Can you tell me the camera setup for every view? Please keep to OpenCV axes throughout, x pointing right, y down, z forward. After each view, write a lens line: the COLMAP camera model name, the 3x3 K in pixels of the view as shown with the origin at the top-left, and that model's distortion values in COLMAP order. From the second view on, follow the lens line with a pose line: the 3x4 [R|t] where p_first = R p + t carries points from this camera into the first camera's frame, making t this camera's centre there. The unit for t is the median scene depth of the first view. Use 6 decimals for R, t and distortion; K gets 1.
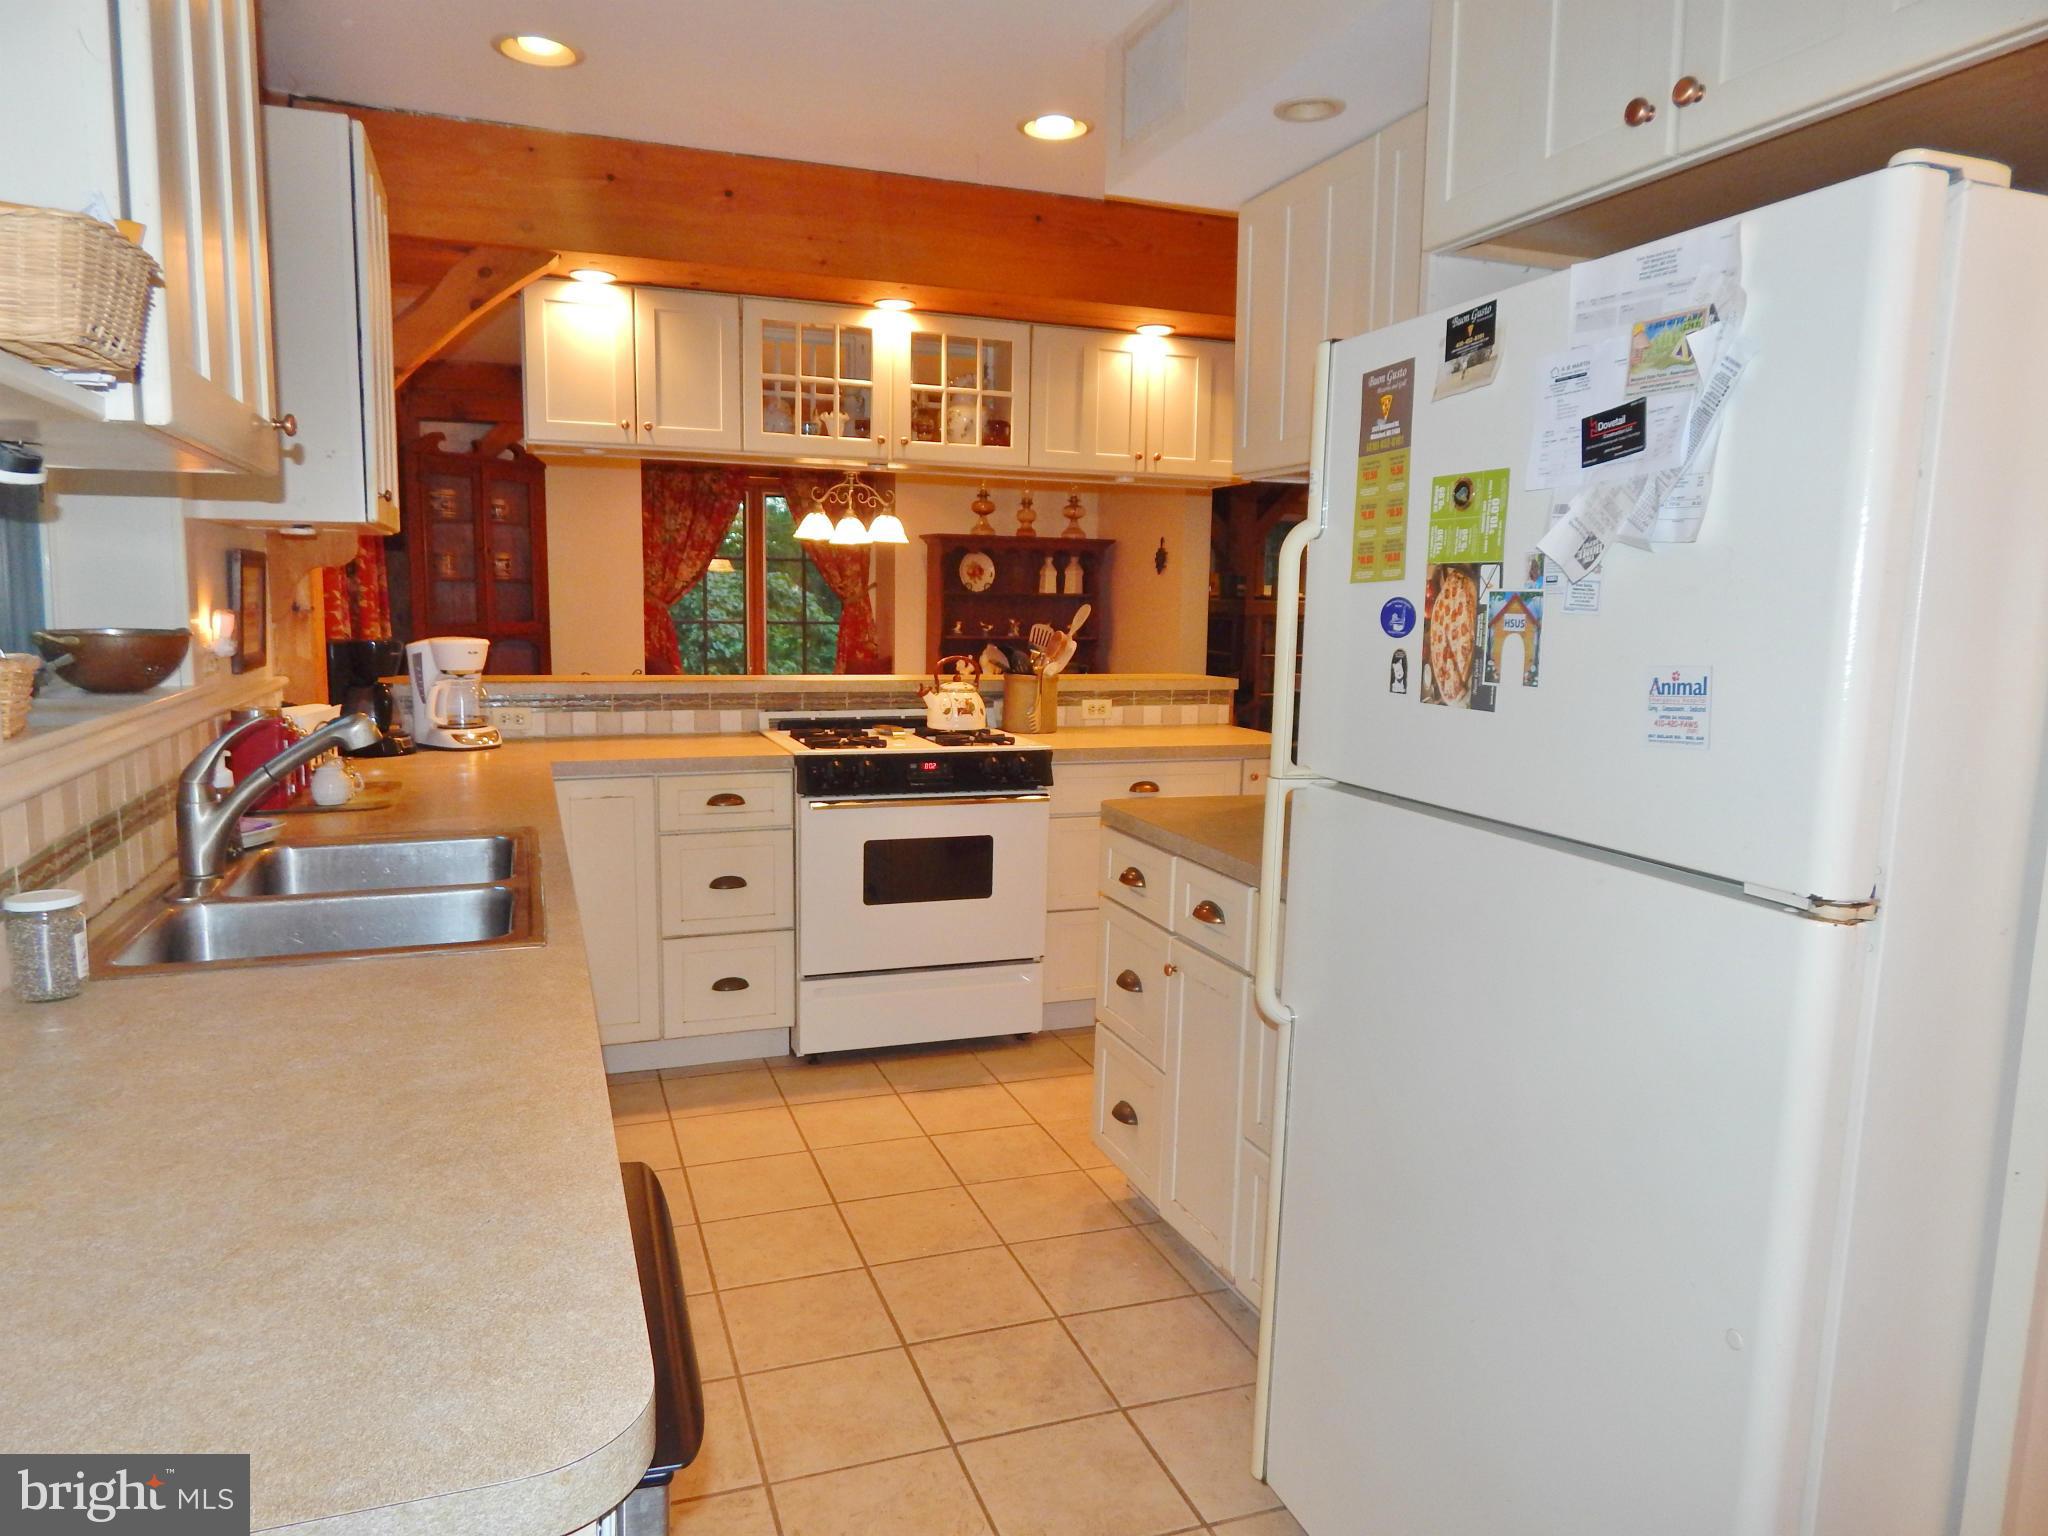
lens RADIAL K [[1350.7, 0, 1034.4], [0, 1350.7, 766.4], [0, 0, 1]] dist [0.002182, -0.003914]
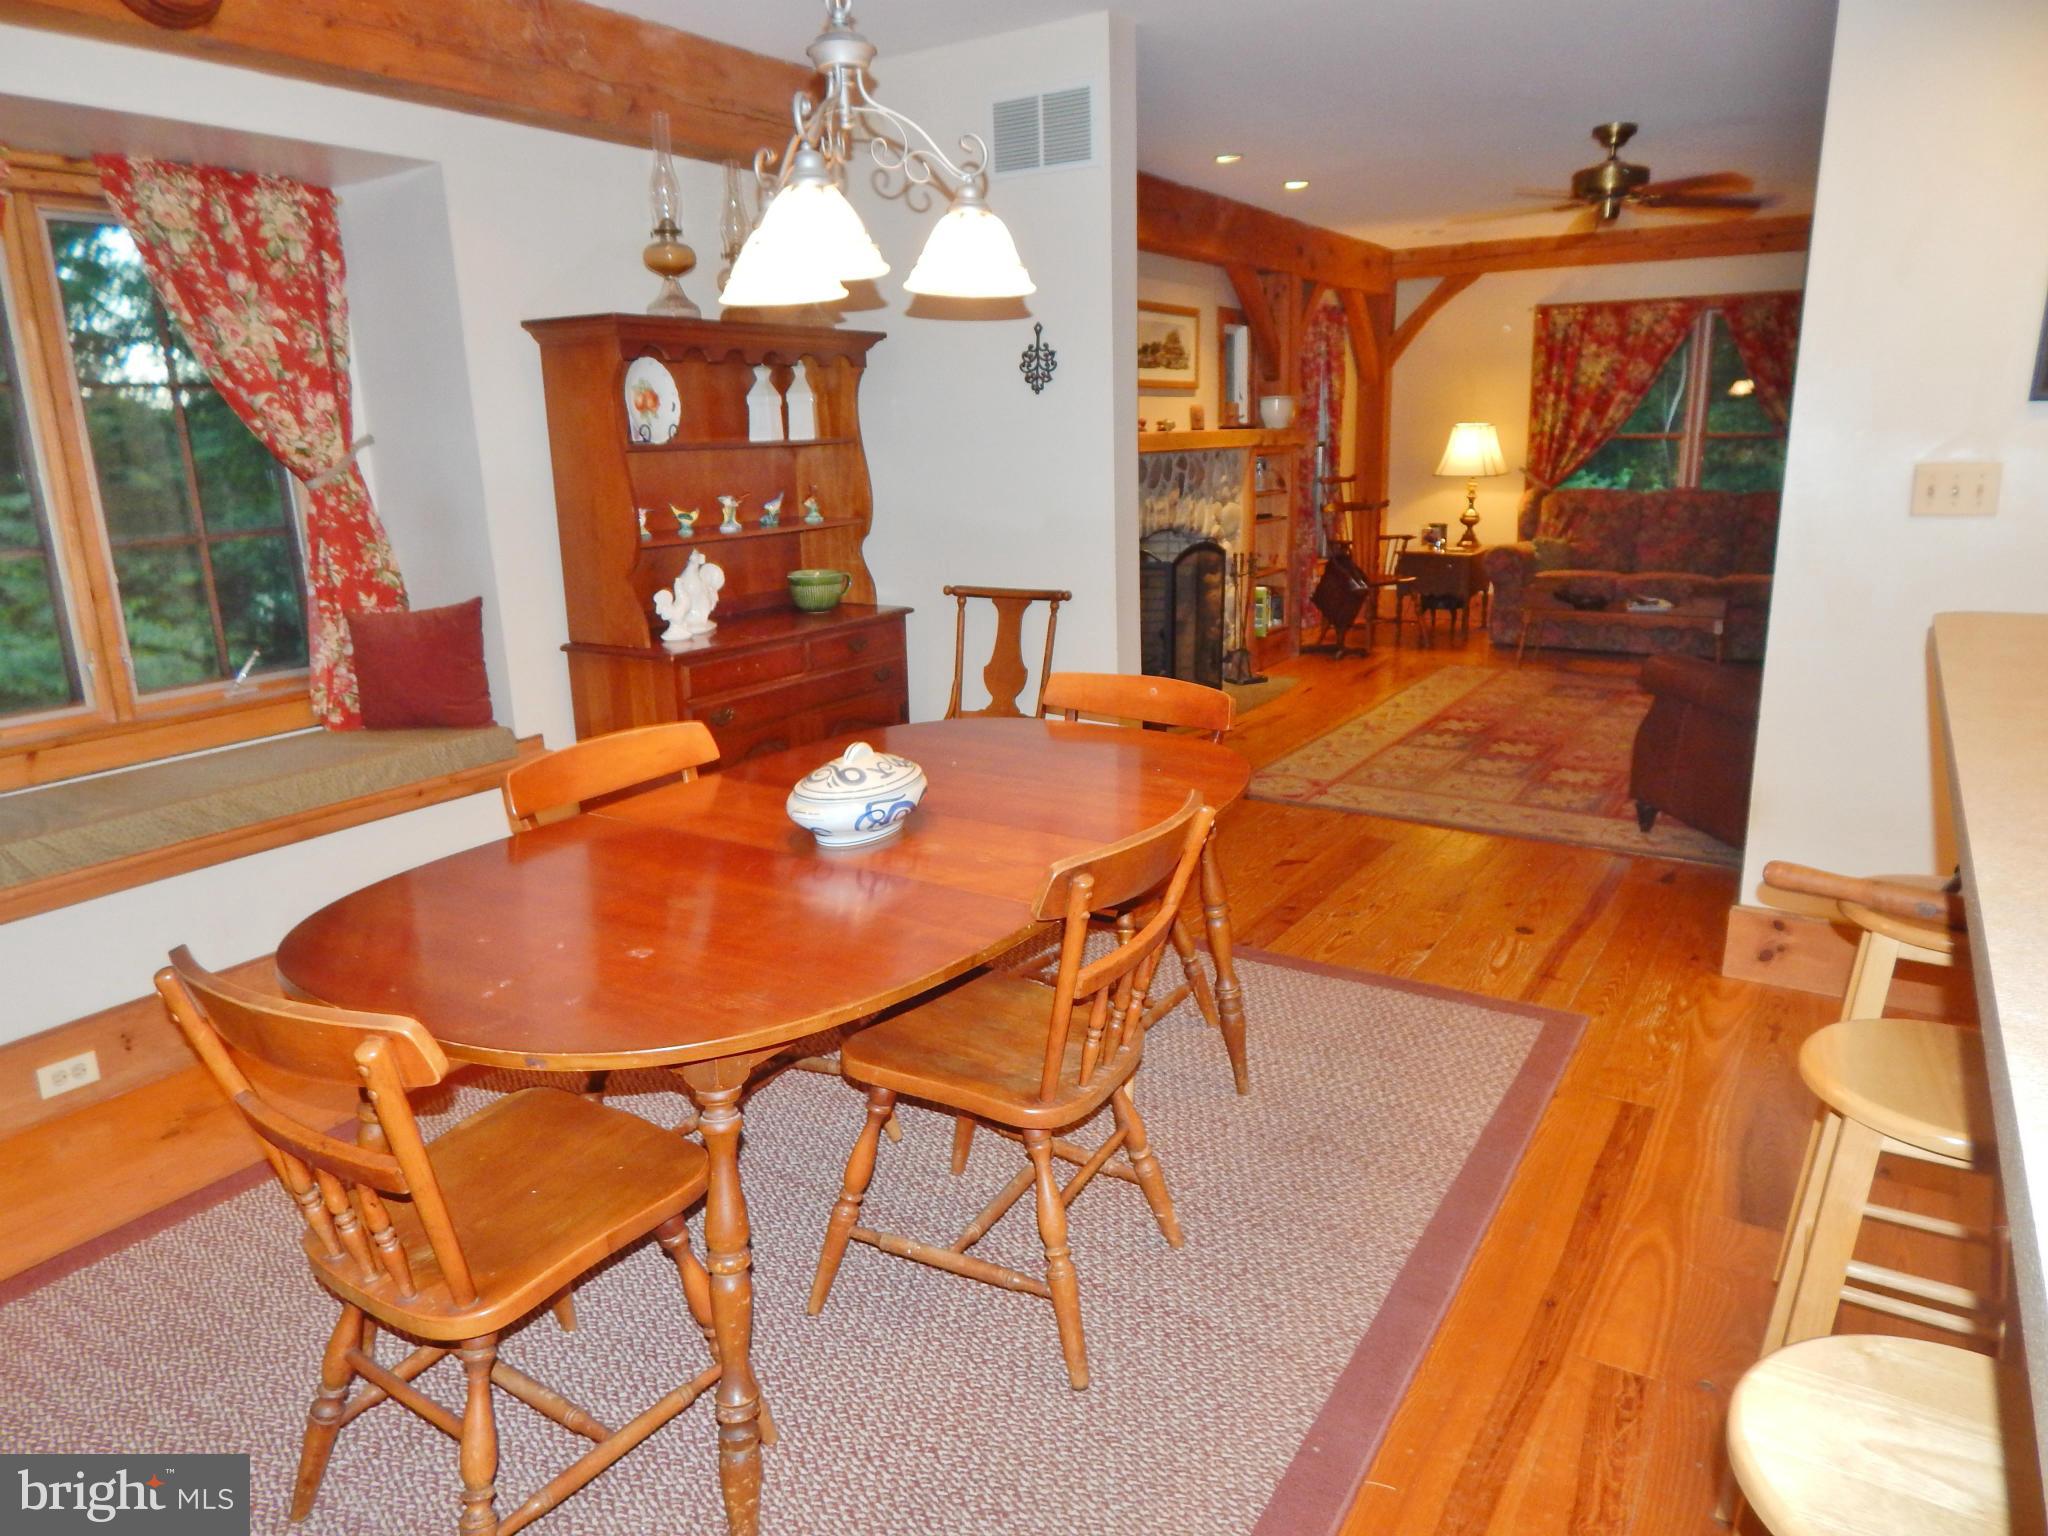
lens RADIAL K [[1350.7, 0, 1028.9], [0, 1350.7, 761.0], [0, 0, 1]] dist [0.002182, -0.003914]
pose [[0.788956, -0.188386, 0.584858, -0.239122], [0.119844, 0.980739, 0.154234, -0.076763], [-0.602649, -0.051592, 0.796337, 0.532105]]
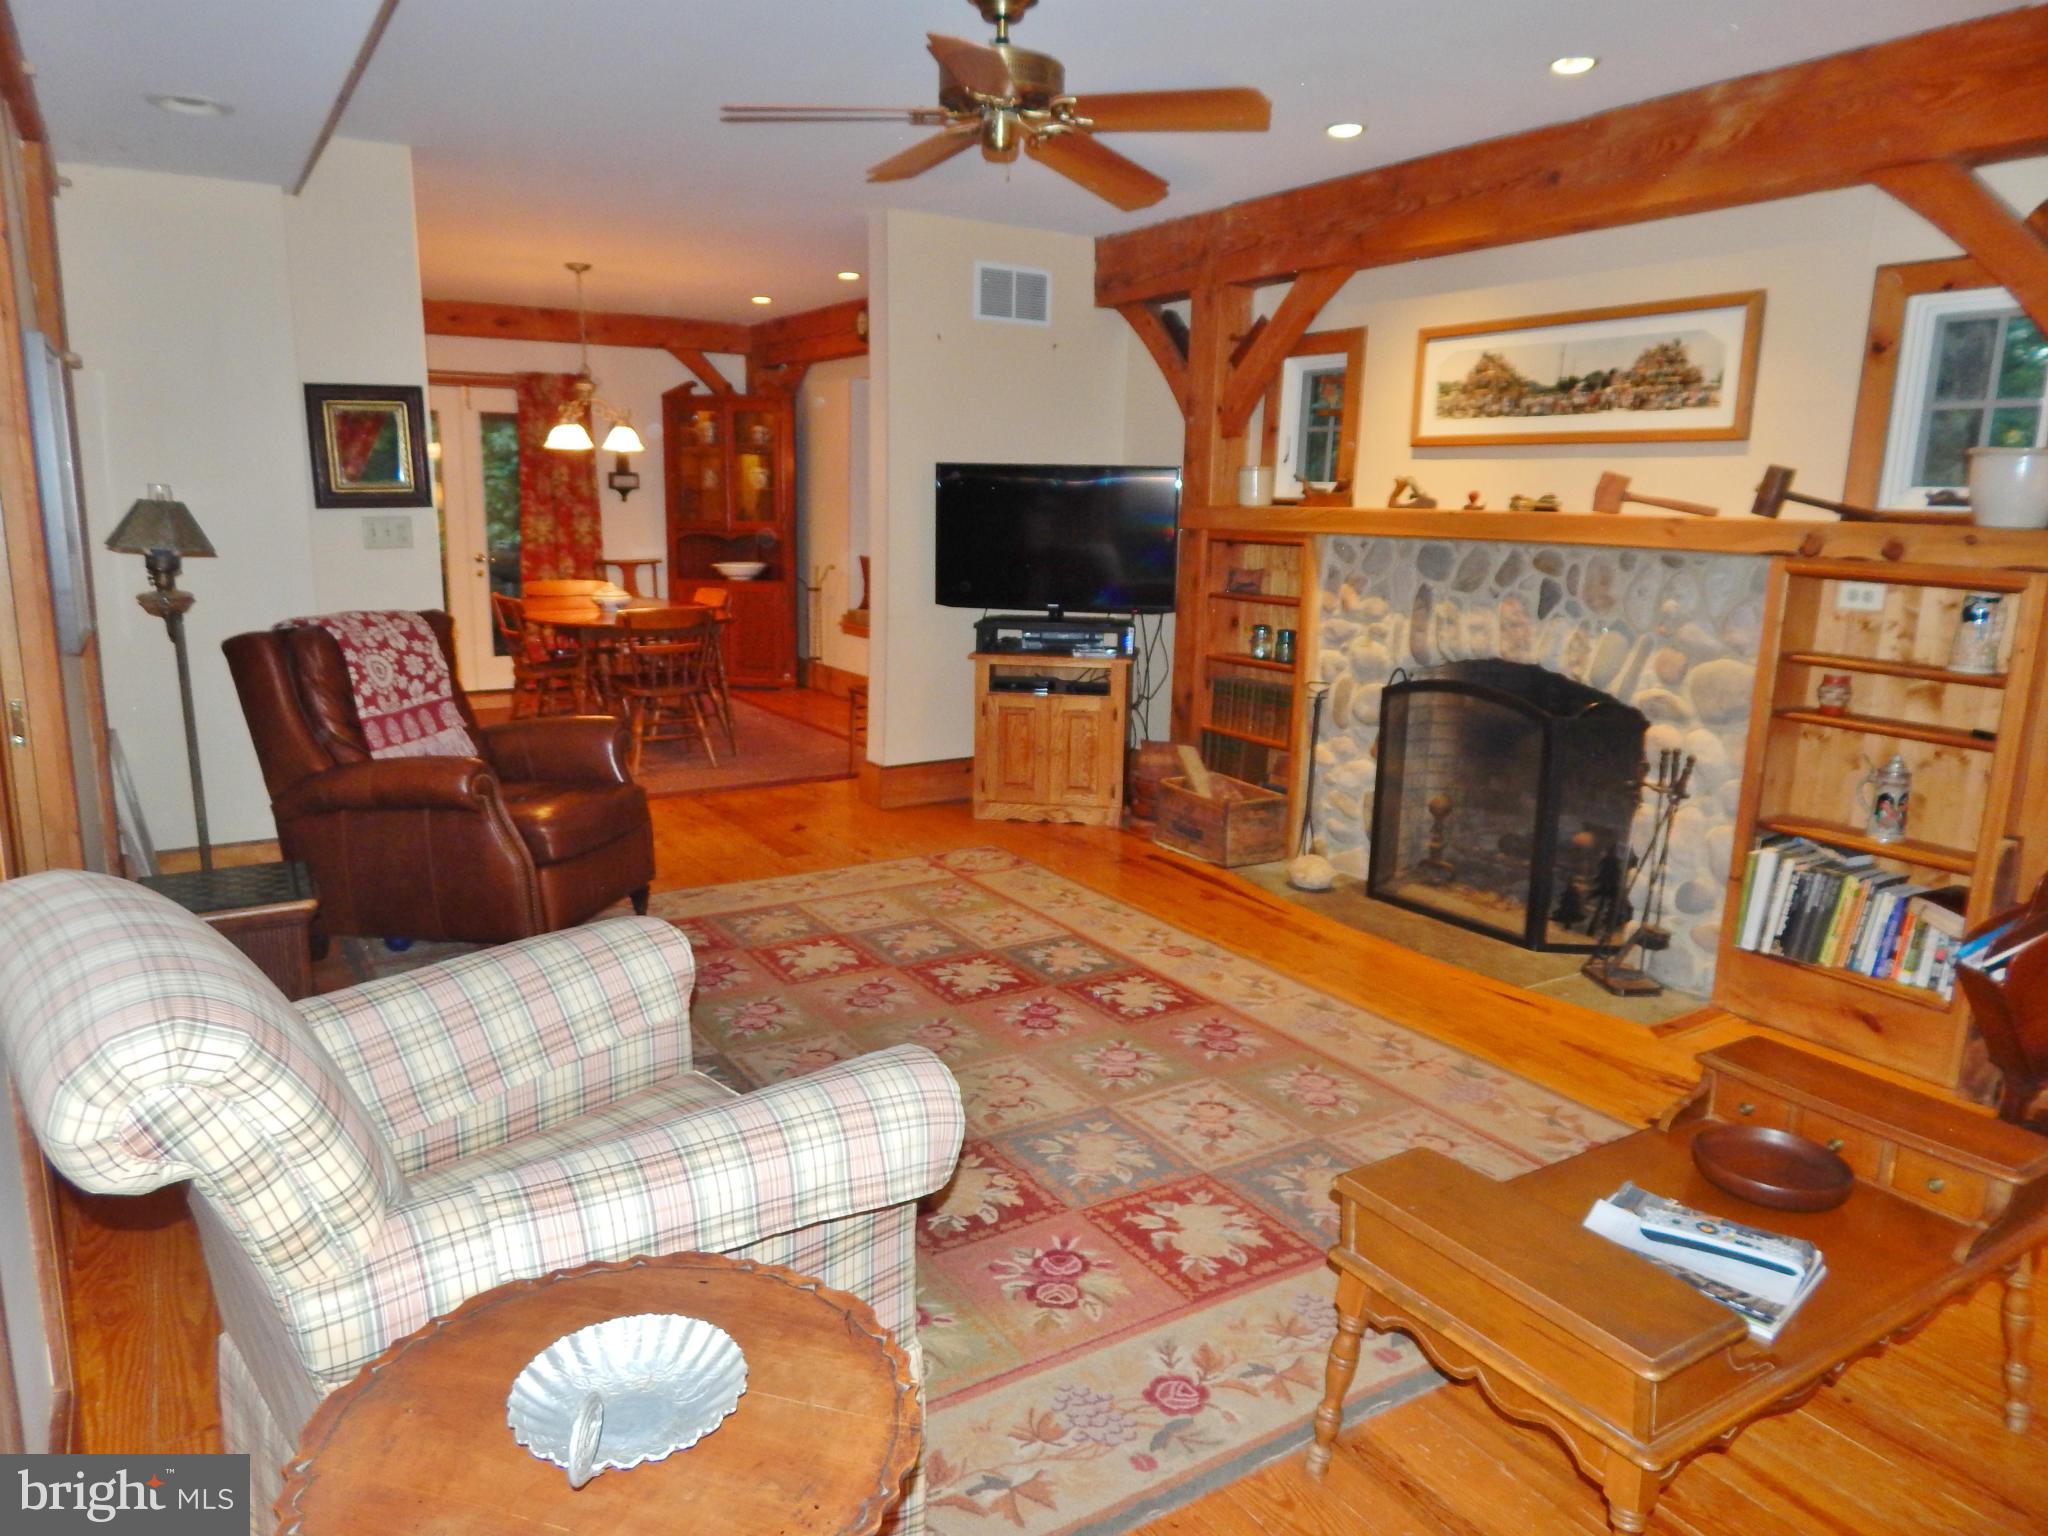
lens RADIAL K [[1350.7, 0, 1005.9], [0, 1350.7, 771.5], [0, 0, 1]] dist [0.002182, -0.003914]
pose [[0.202867, 0.179078, -0.962692, 0.834010], [-0.140731, 0.978261, 0.152318, -0.089008], [0.969041, 0.104580, 0.223658, 0.841099]]
